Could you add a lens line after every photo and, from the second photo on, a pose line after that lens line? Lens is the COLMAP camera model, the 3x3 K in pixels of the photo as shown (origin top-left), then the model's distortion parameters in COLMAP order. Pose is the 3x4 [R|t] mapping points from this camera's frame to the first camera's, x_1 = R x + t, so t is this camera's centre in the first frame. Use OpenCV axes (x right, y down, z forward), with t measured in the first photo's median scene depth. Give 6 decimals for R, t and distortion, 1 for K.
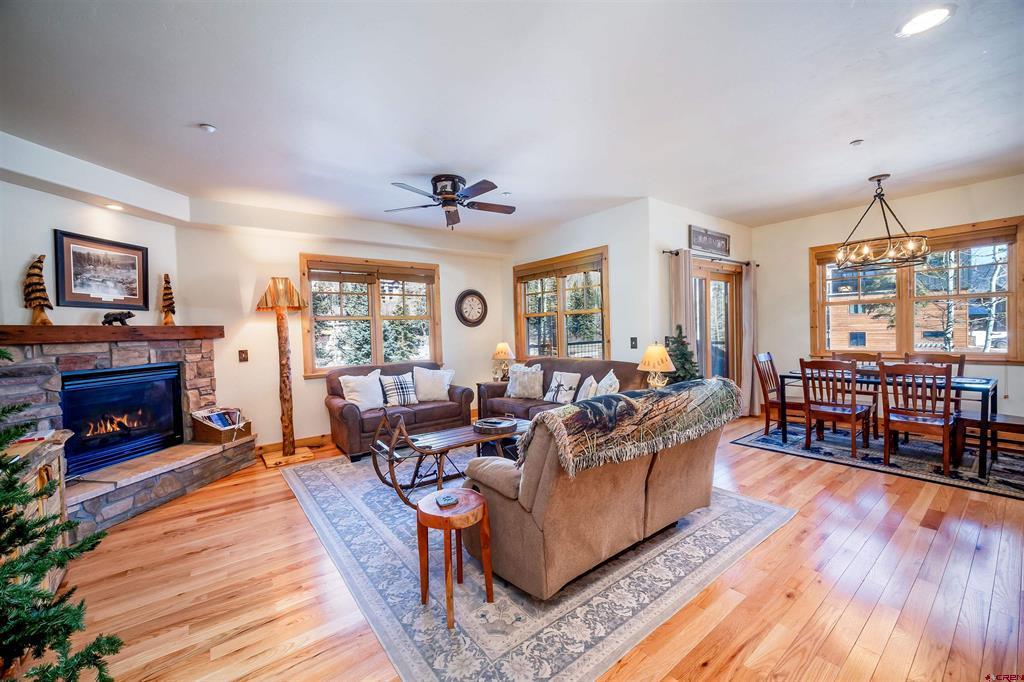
lens RADIAL K [[404.7, 0, 508.7], [0, 404.7, 336.0], [0, 0, 1]] dist [-0.000961, -0.000561]
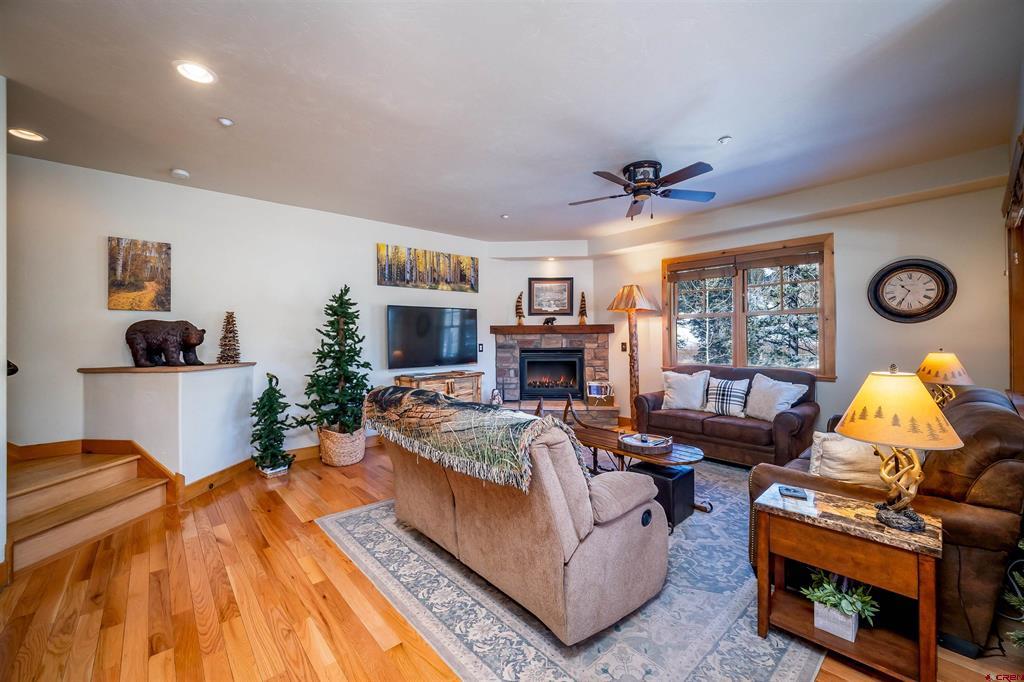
lens RADIAL K [[404.7, 0, 506.5], [0, 404.7, 332.7], [0, 0, 1]] dist [-0.000961, -0.000561]
pose [[0.070405, 0.019903, -0.997320, 0.825954], [-0.011592, 0.999750, 0.019133, -0.023417], [0.997451, 0.010214, 0.070618, 0.684072]]
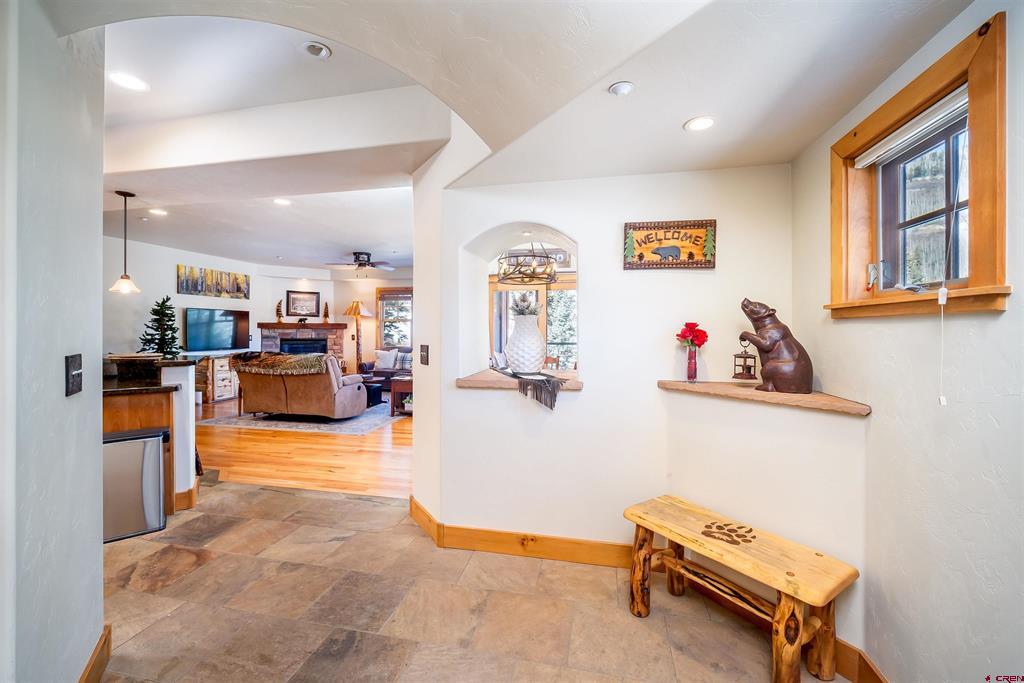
lens RADIAL K [[404.7, 0, 510.0], [0, 404.7, 332.4], [0, 0, 1]] dist [-0.000961, -0.000561]
pose [[0.659086, 0.034363, -0.751282, 2.019152], [-0.035750, 0.999258, 0.014342, -0.051376], [0.751218, 0.017406, 0.659825, 0.251292]]
